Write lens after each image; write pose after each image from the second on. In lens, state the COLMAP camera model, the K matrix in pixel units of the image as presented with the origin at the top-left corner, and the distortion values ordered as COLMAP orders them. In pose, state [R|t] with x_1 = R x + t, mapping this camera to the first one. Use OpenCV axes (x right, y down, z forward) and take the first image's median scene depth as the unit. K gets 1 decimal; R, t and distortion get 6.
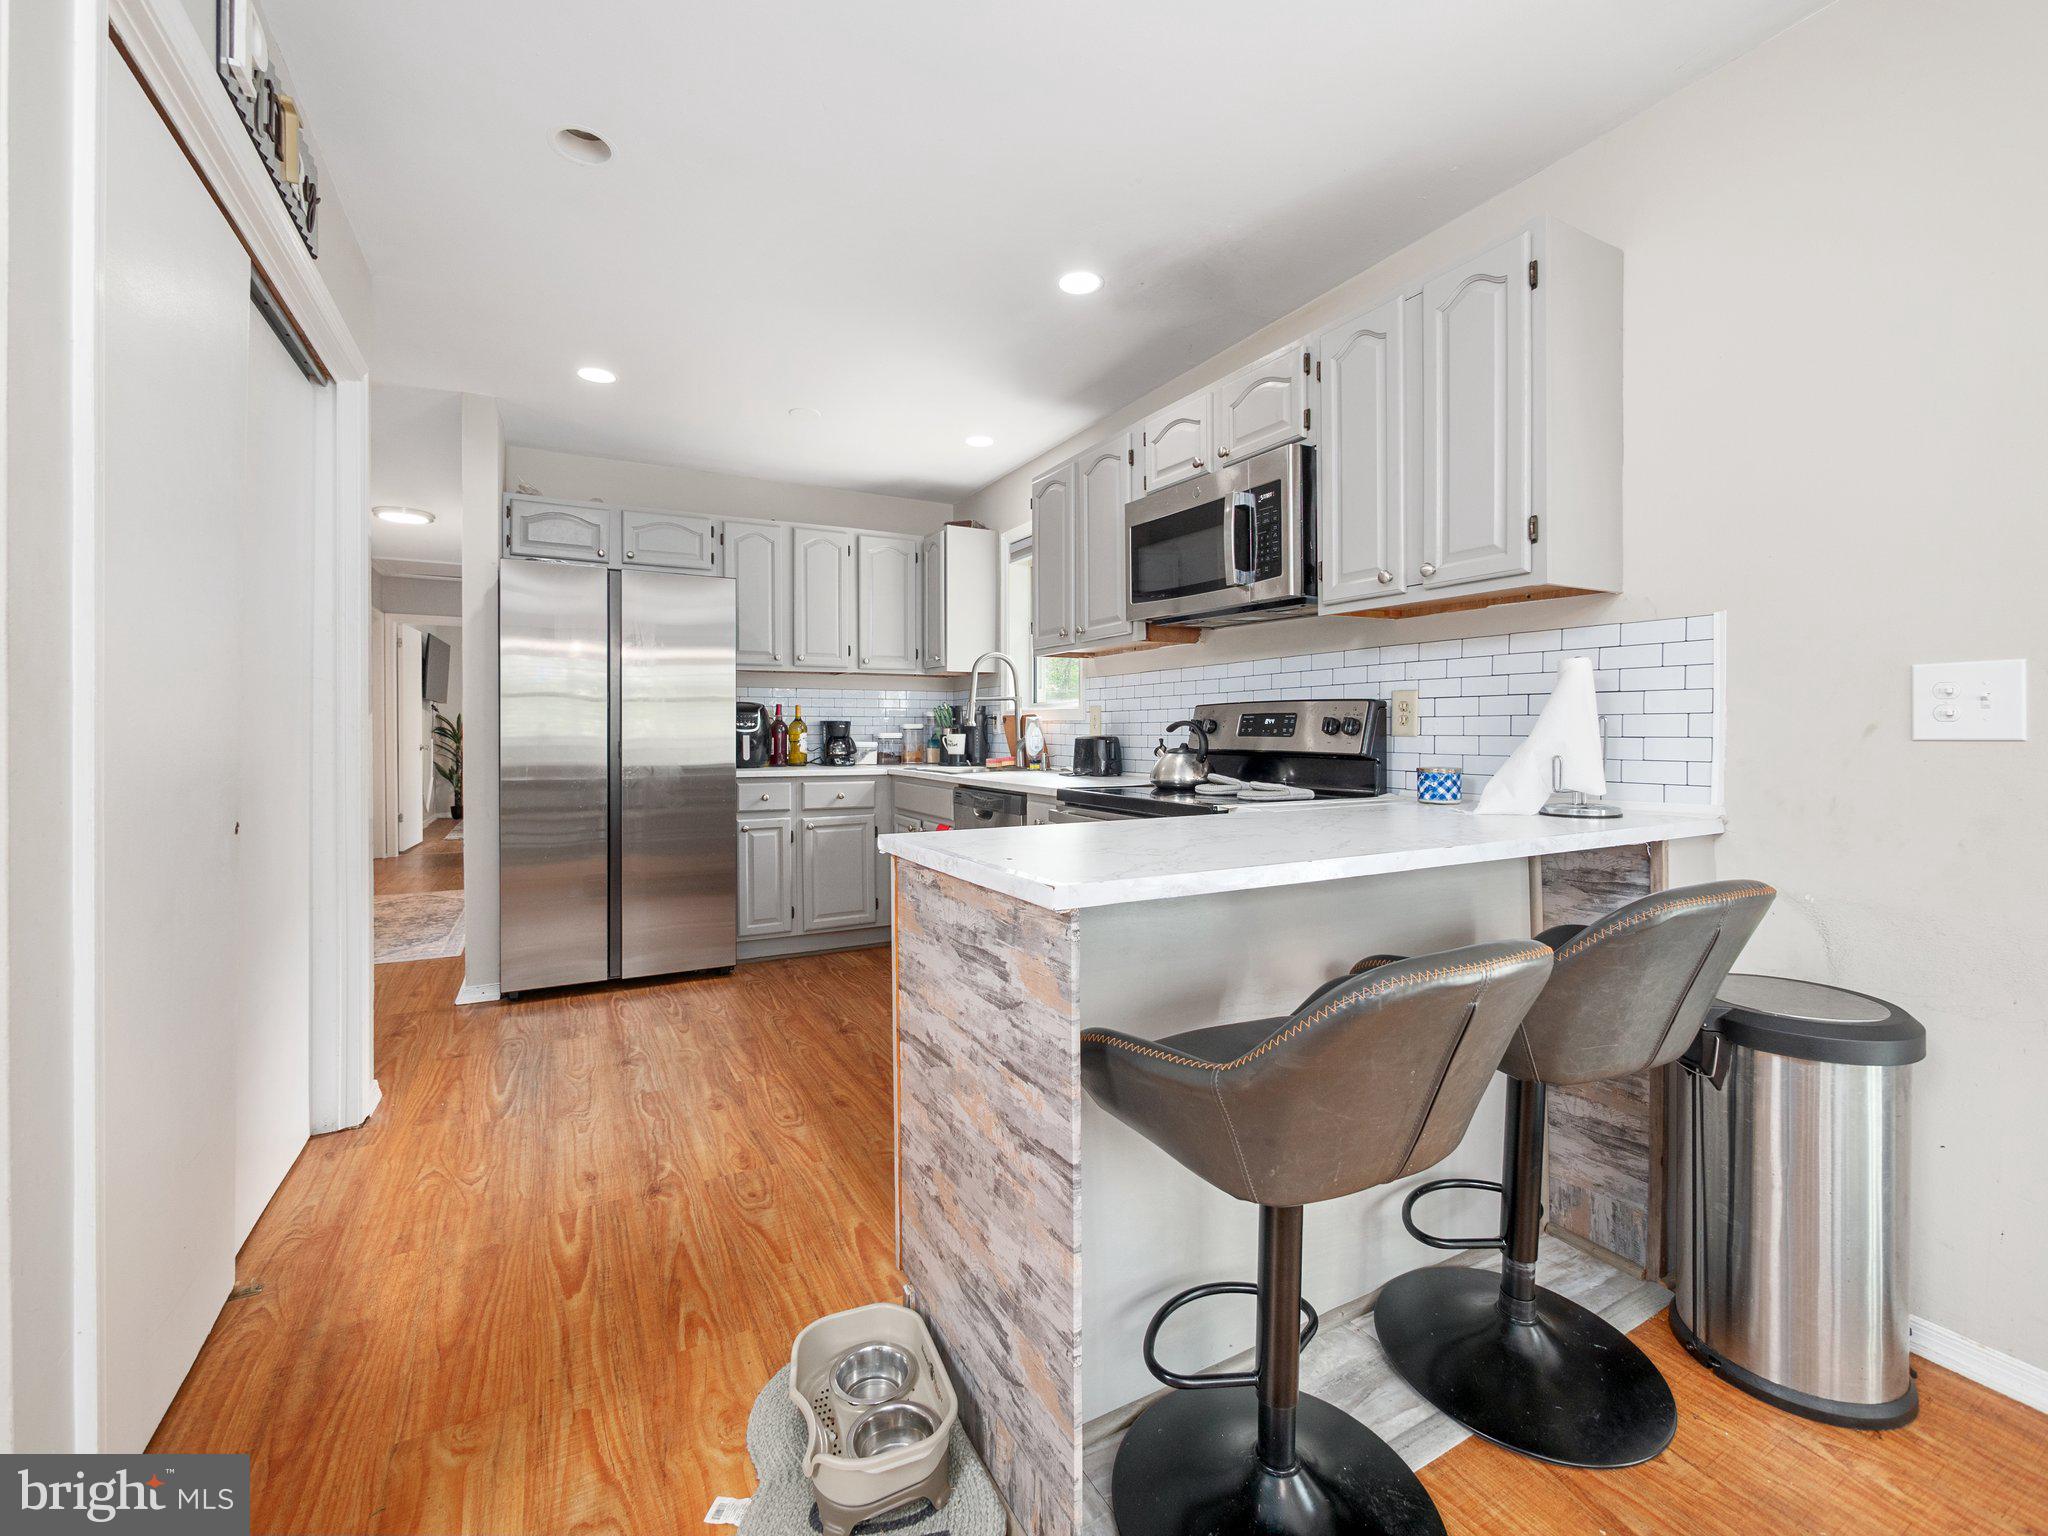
lens RADIAL K [[867.2, 0, 1018.9], [0, 867.2, 740.2], [0, 0, 1]] dist [-0.003289, -0.000574]
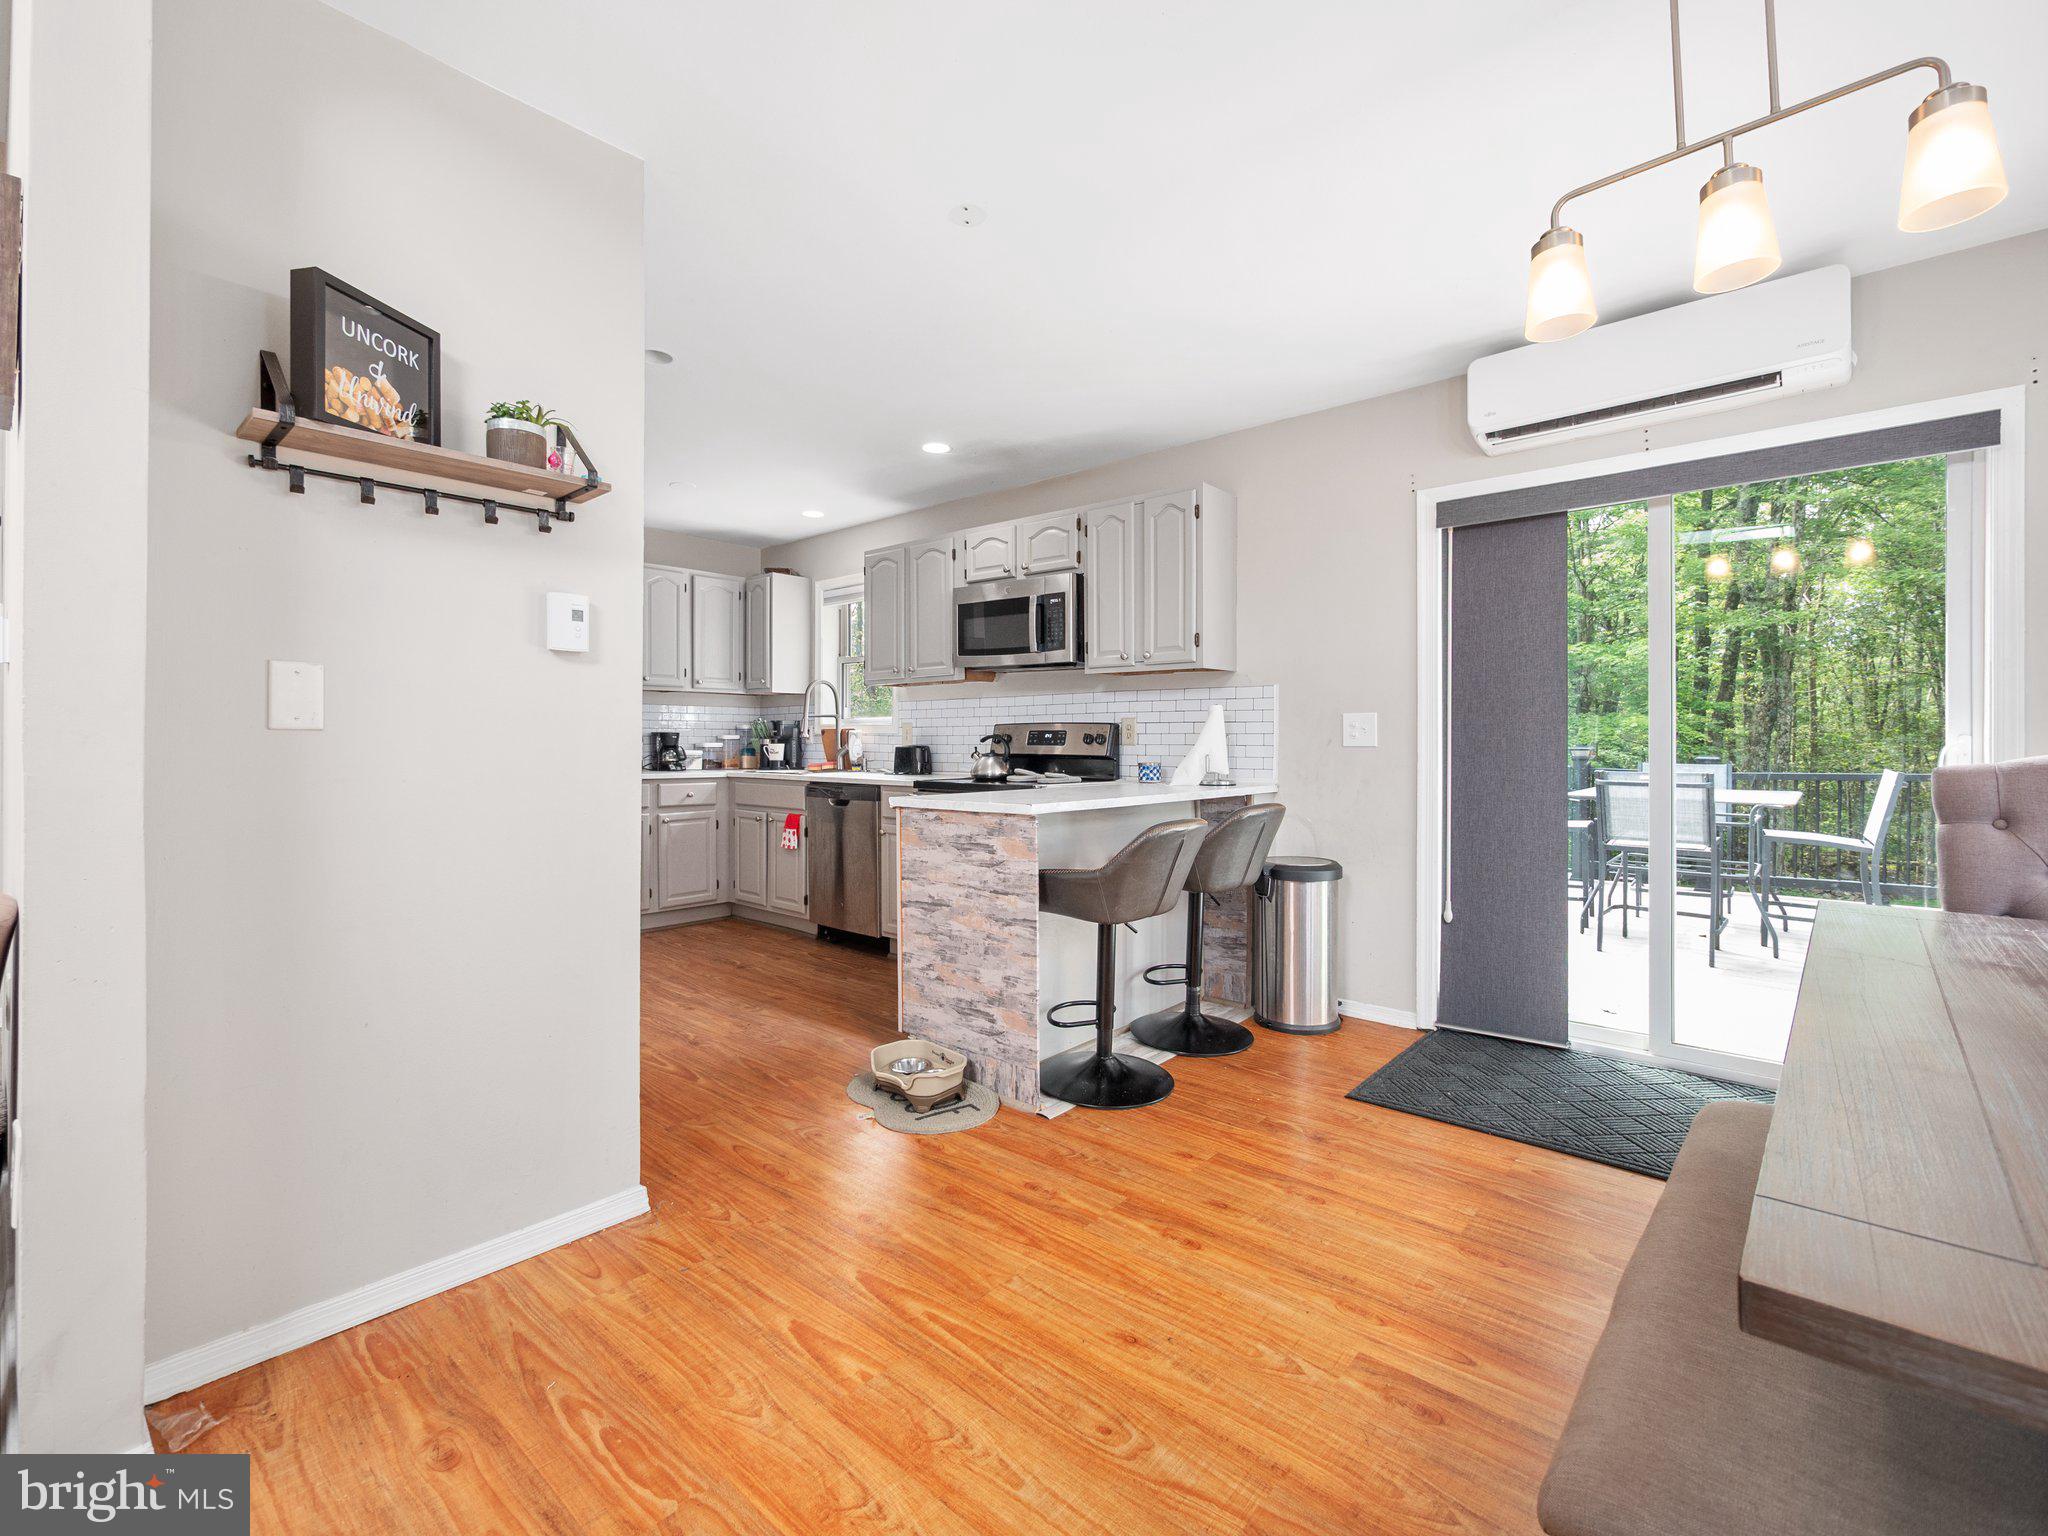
lens RADIAL K [[911.1, 0, 1020.7], [0, 911.1, 749.0], [0, 0, 1]] dist [-0.002122, -0.000244]
pose [[0.936597, -0.000021, 0.350407, -0.345767], [0.001009, 0.999996, -0.002637, 0.006949], [-0.350406, 0.002824, 0.936594, -0.544808]]
